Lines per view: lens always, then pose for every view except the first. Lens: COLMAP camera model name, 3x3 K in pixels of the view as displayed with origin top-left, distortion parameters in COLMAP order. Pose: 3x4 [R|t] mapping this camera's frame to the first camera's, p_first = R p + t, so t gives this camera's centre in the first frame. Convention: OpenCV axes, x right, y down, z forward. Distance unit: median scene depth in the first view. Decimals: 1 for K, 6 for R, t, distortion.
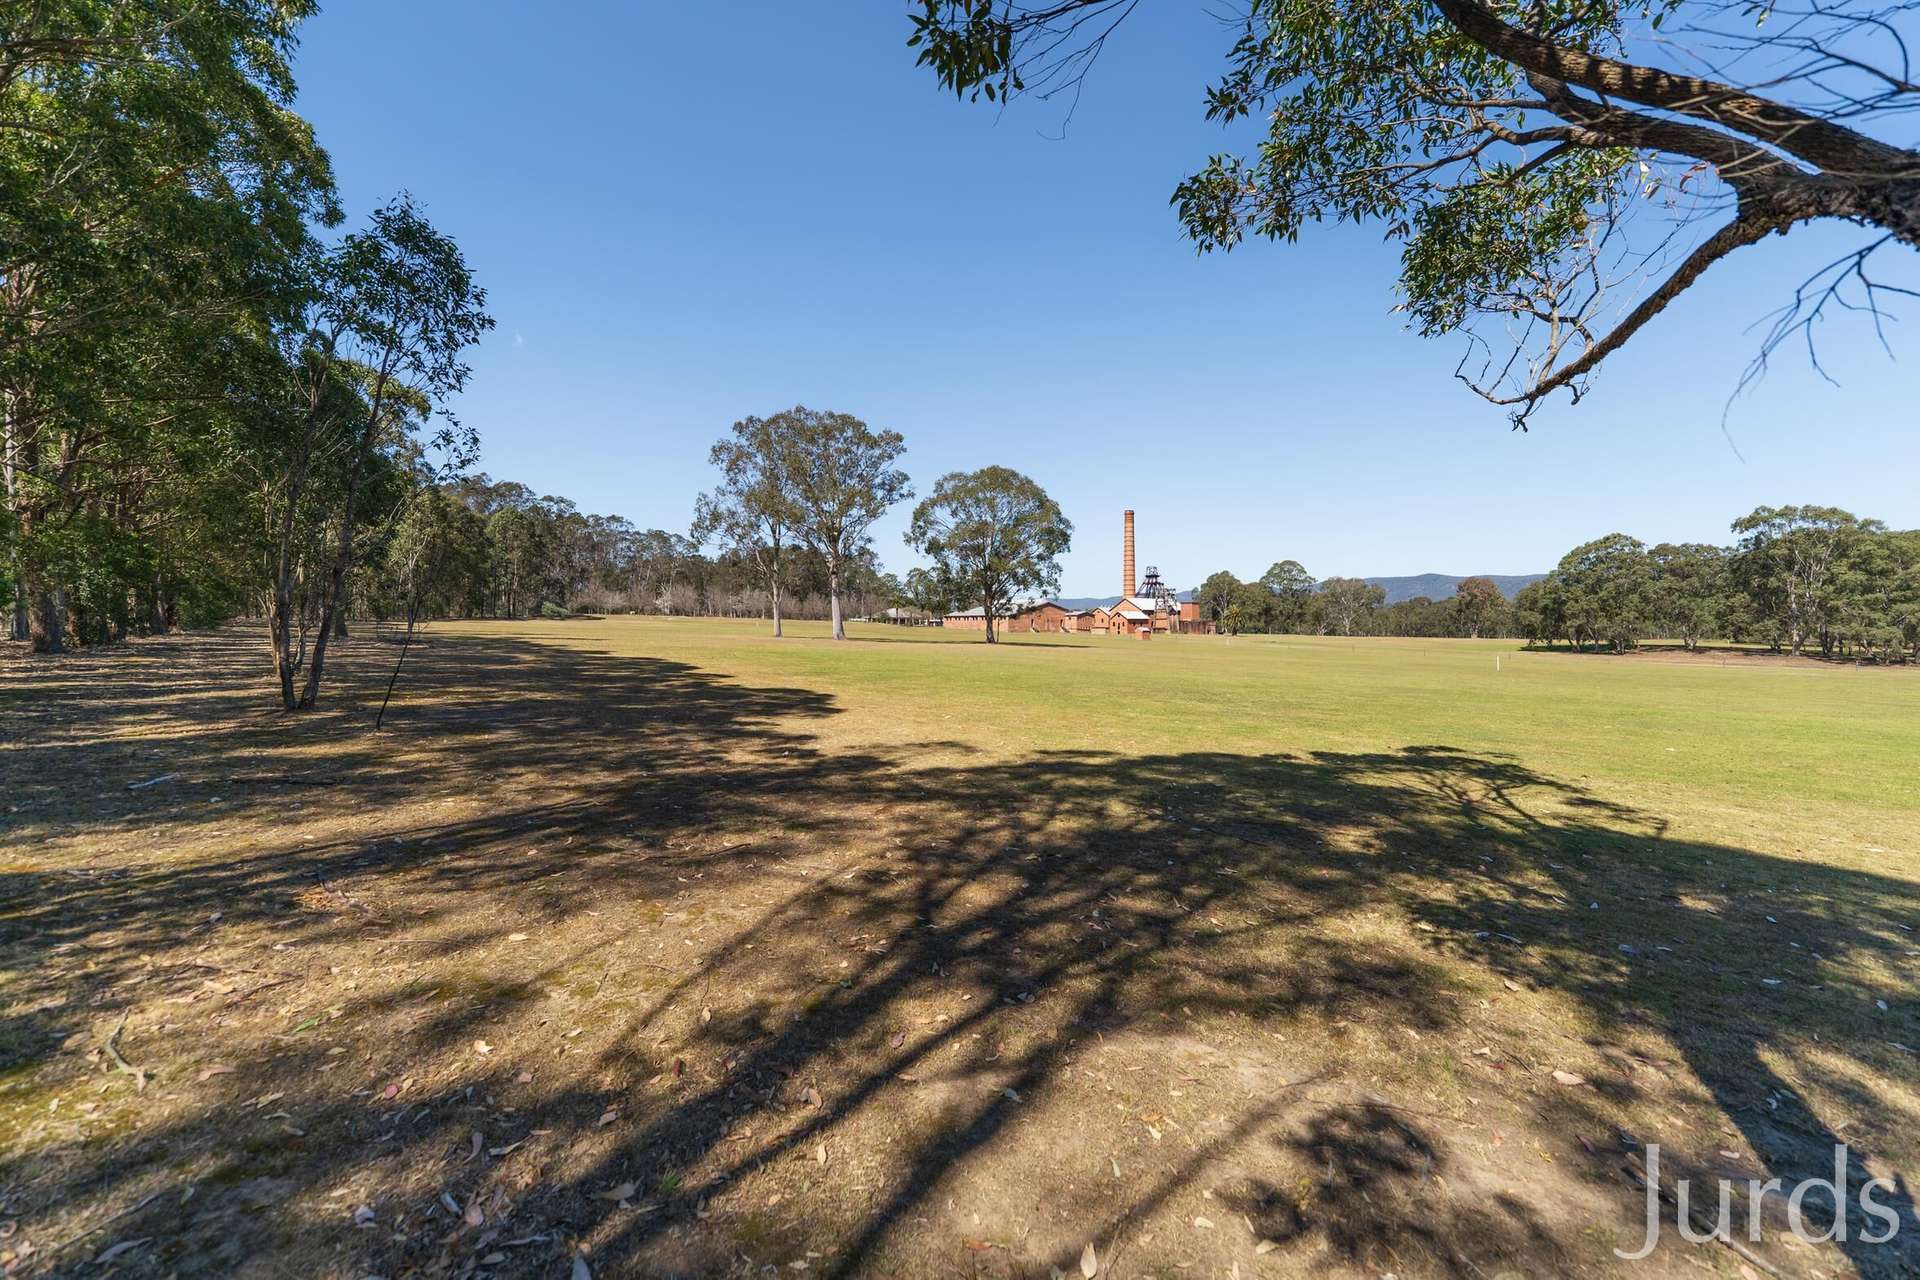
lens RADIAL K [[804.4, 0, 950.0], [0, 804.4, 657.8], [0, 0, 1]] dist [0.017895, 0.000986]
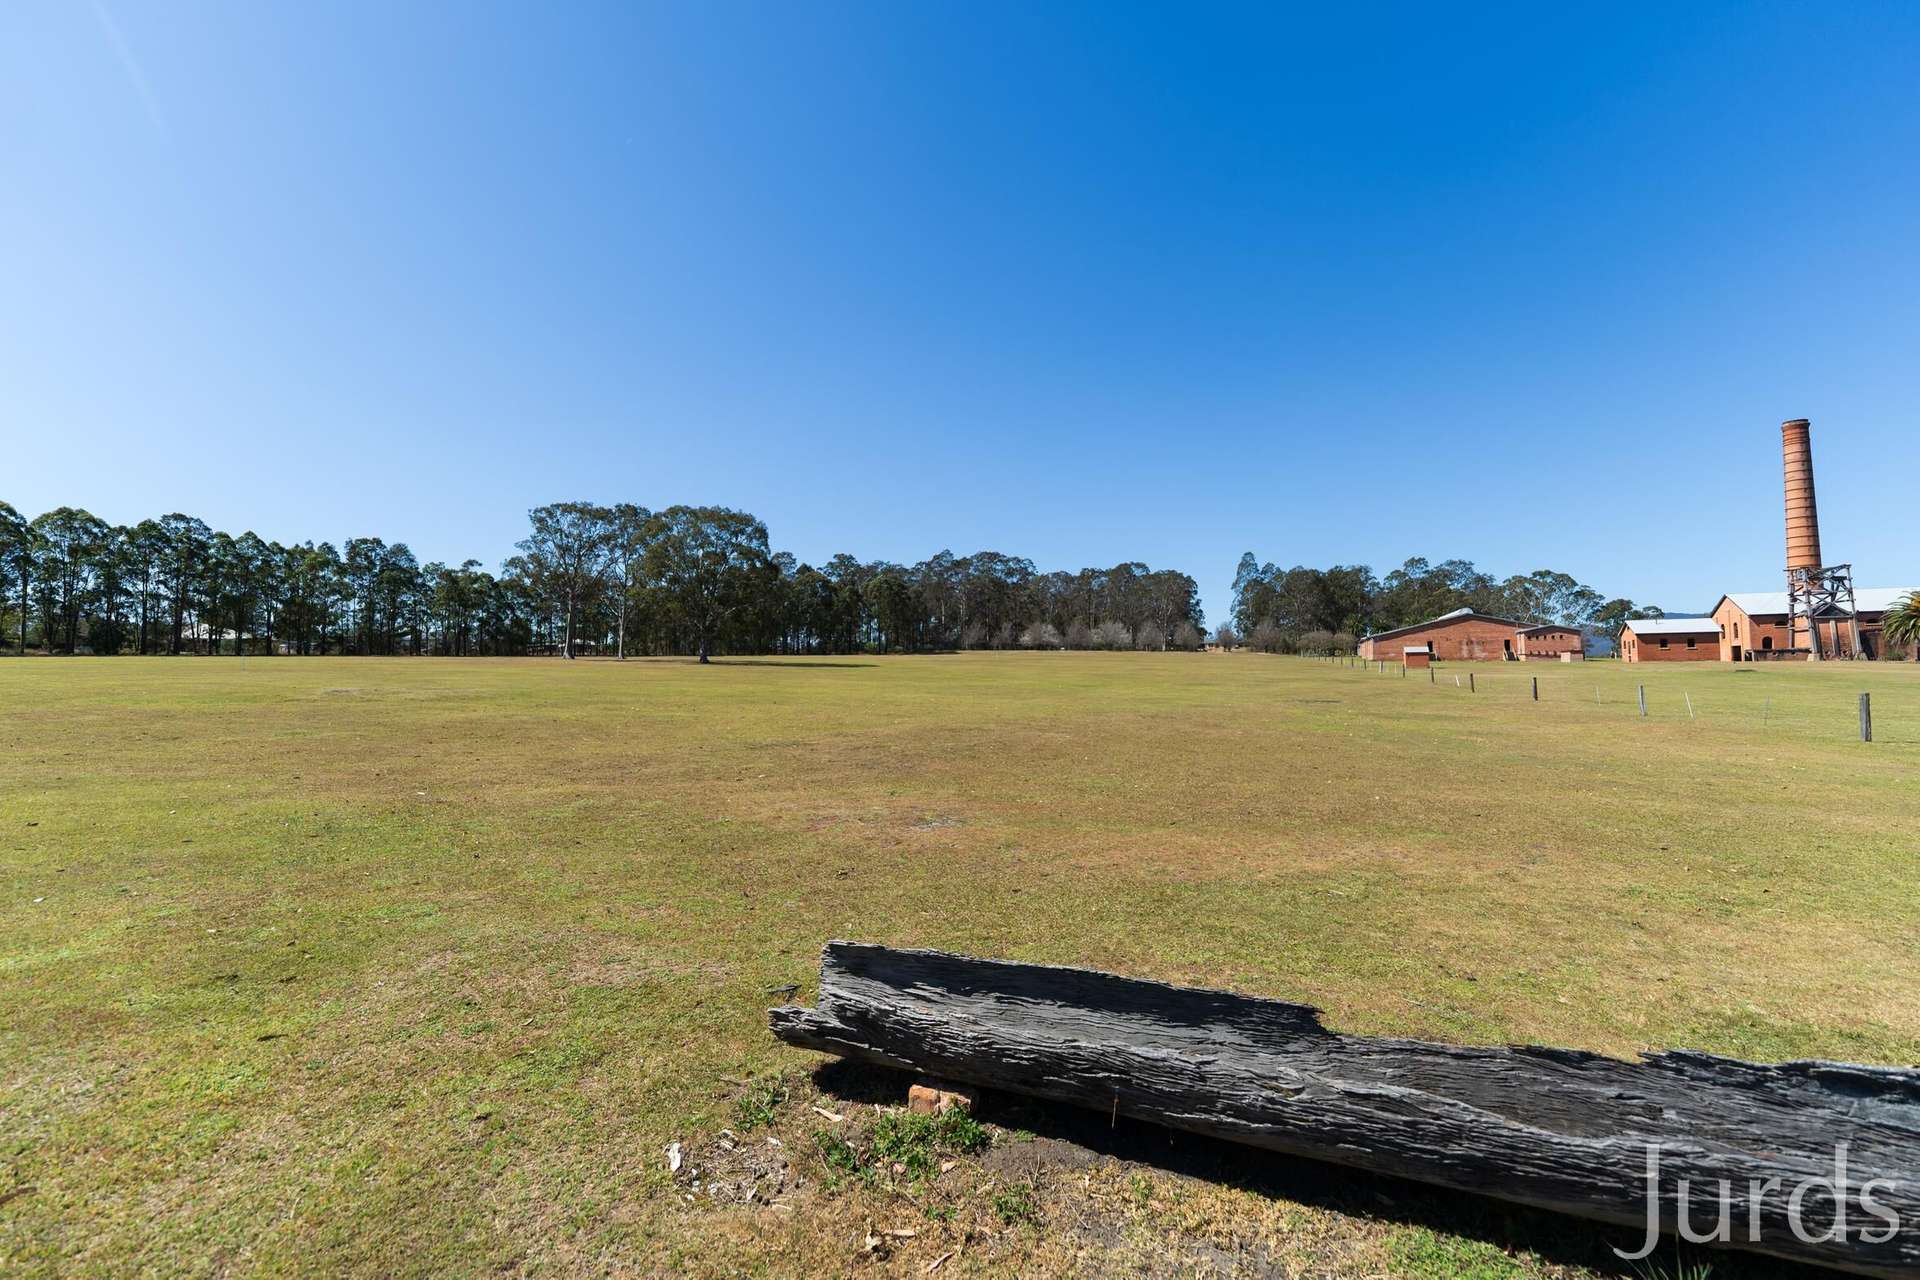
lens RADIAL K [[804.4, 0, 971.5], [0, 804.4, 633.4], [0, 0, 1]] dist [0.017895, 0.000986]
pose [[0.475860, -0.048047, -0.878208, 0.500093], [-0.027918, 0.997178, -0.069683, 0.001944], [0.879078, 0.057677, 0.473176, 0.358775]]
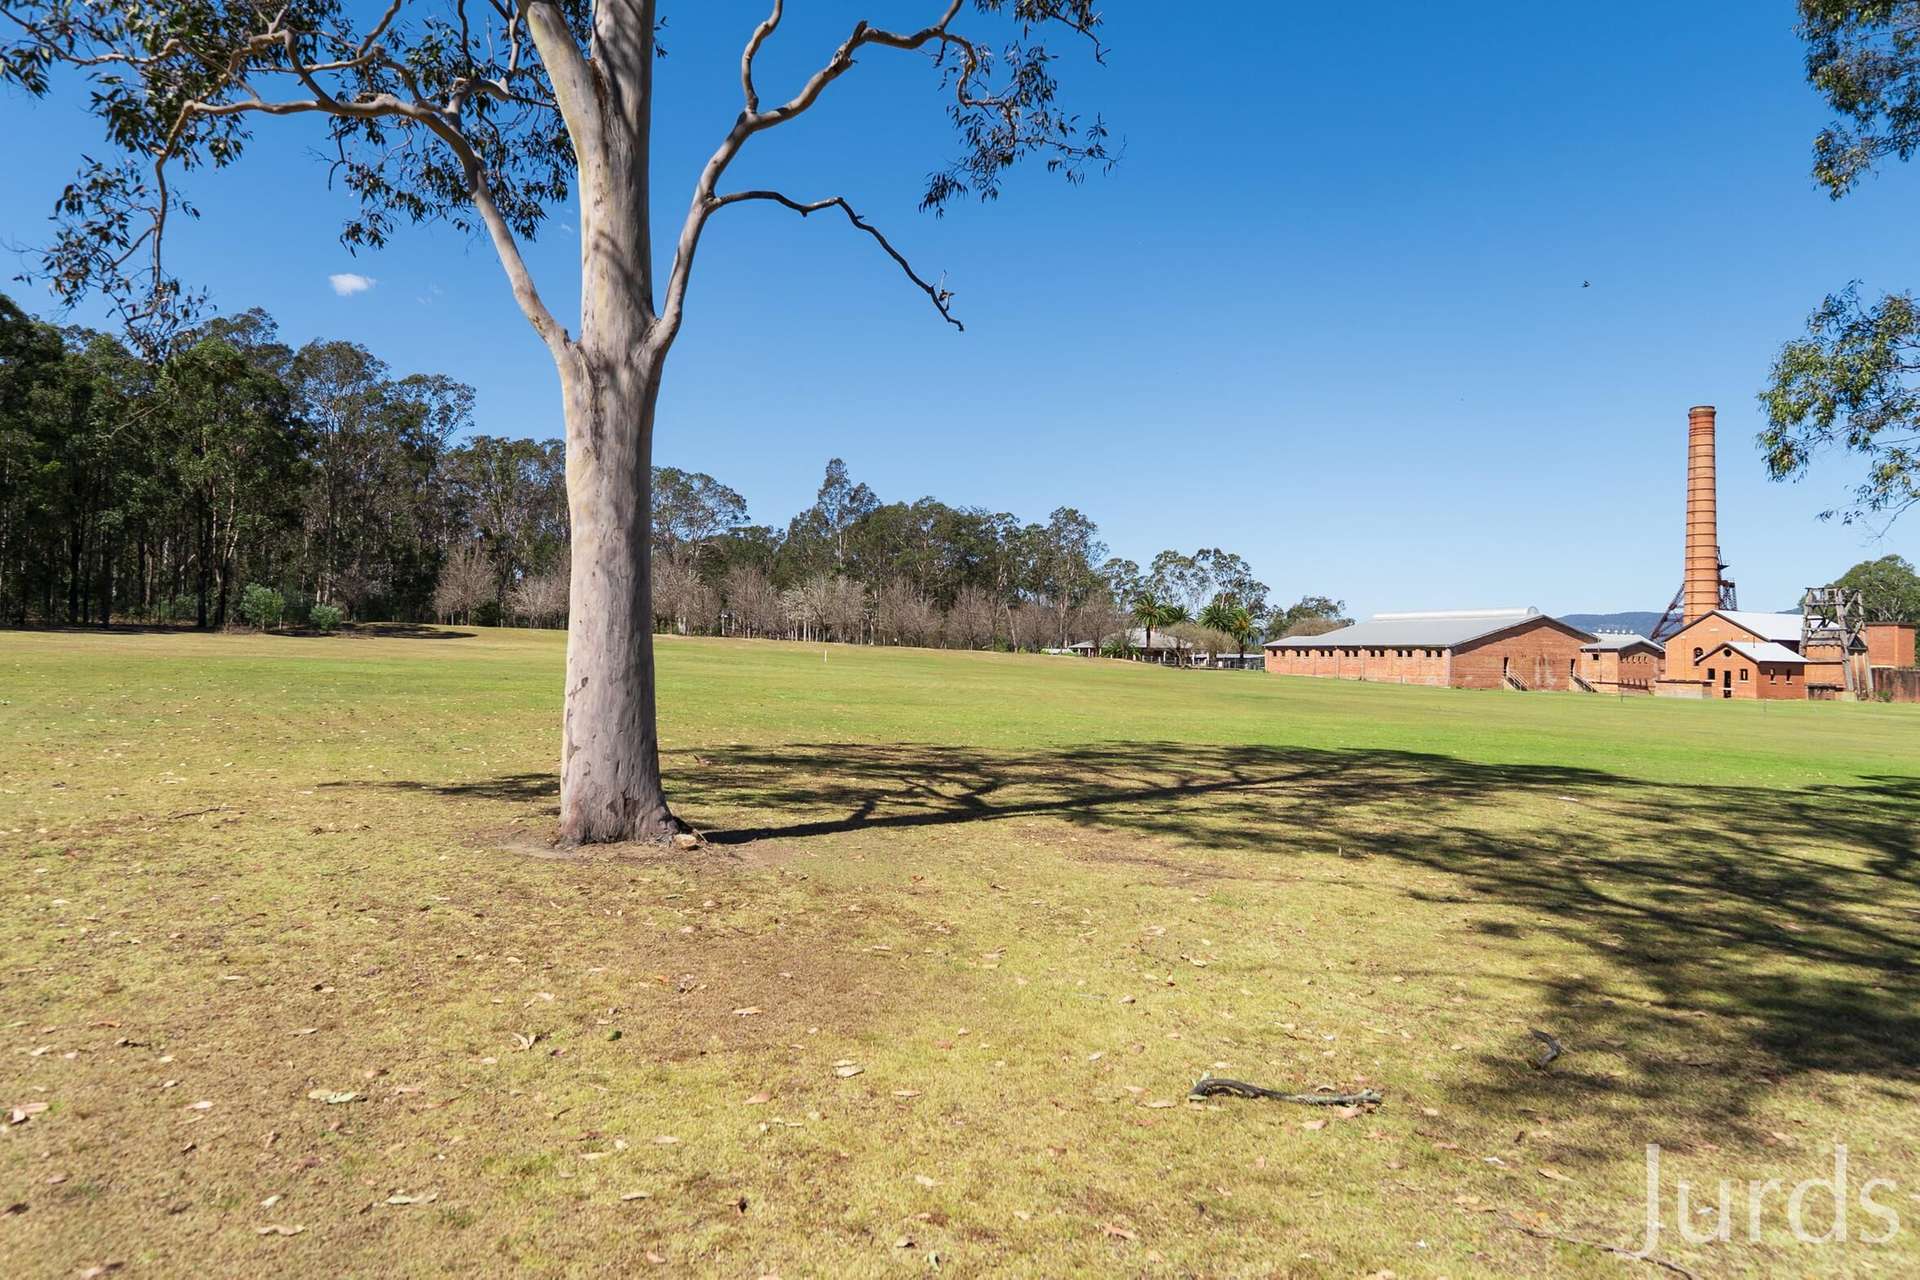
lens RADIAL K [[1181.5, 0, 955.2], [0, 1181.5, 639.0], [0, 0, 1]] dist [0.020503, 0.007370]
pose [[0.983228, 0.017614, -0.181530, -0.059235], [-0.027955, 0.998119, -0.054562, -0.017049], [0.180228, 0.058722, 0.981870, 0.368822]]
